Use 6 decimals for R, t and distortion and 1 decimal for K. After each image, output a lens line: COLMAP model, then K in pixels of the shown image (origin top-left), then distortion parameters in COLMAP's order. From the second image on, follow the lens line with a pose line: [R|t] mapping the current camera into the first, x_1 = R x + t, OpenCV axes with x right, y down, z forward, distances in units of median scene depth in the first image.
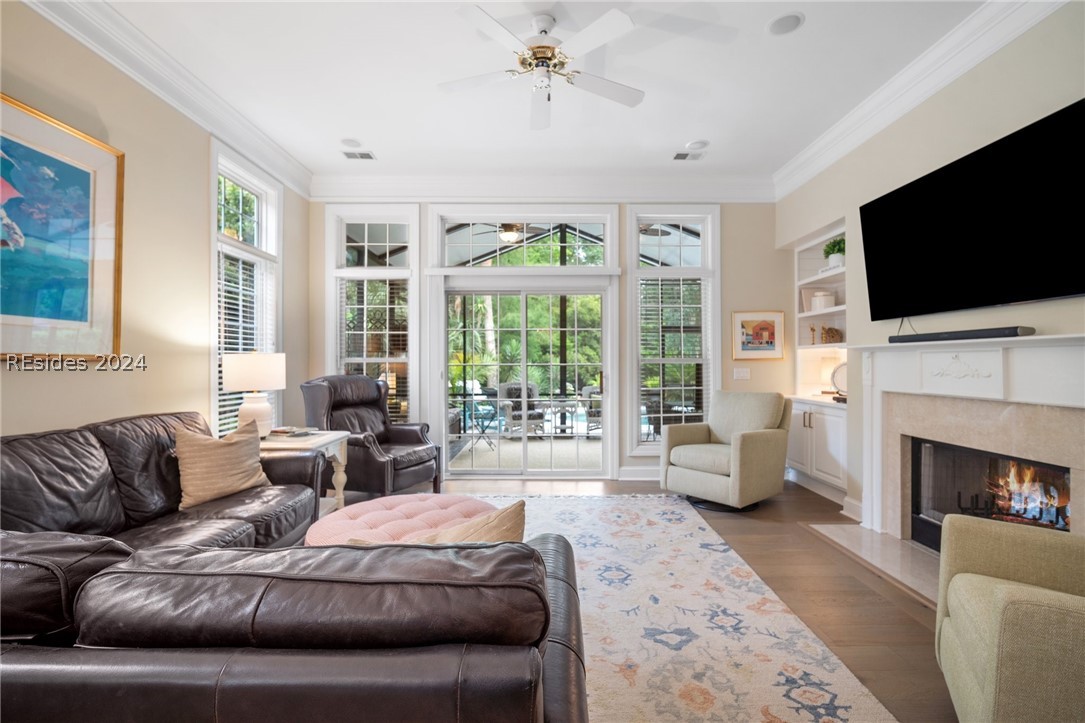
lens RADIAL K [[488.9, 0, 544.2], [0, 488.9, 358.5], [0, 0, 1]] dist [-0.003244, 0.000008]
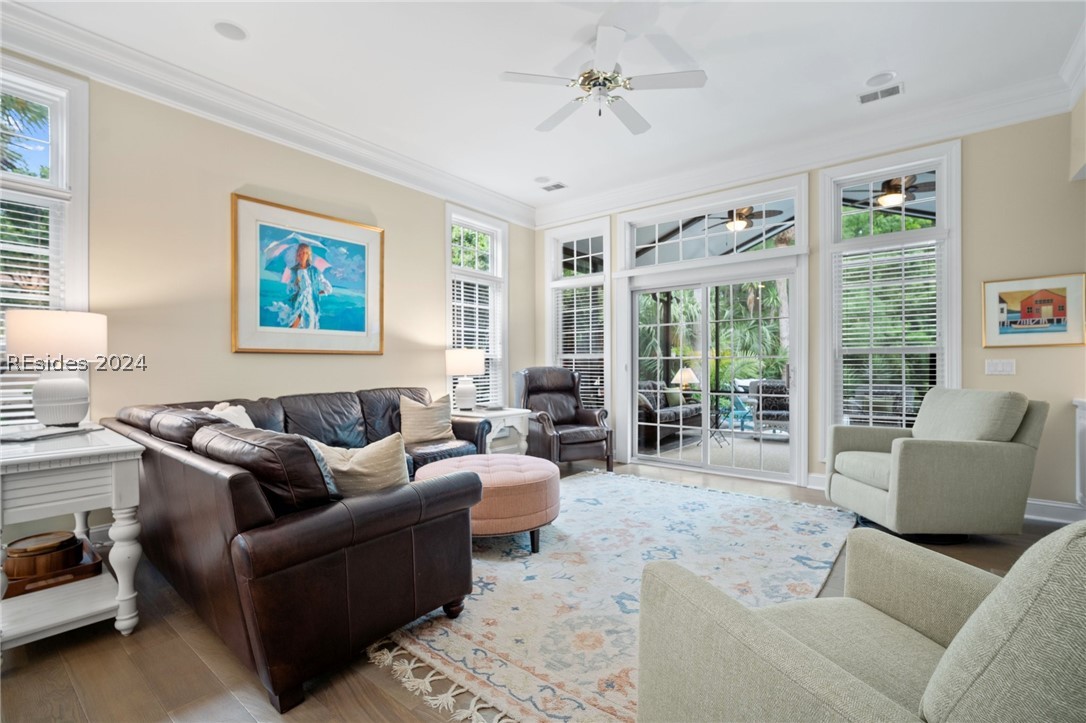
lens RADIAL K [[489.4, 0, 546.0], [0, 489.4, 365.7], [0, 0, 1]] dist [-0.003244, 0.000008]
pose [[0.779119, -0.000566, -0.626876, 0.398982], [0.008615, 0.999915, 0.009804, 0.019985], [0.626817, -0.013039, 0.779058, 0.029157]]
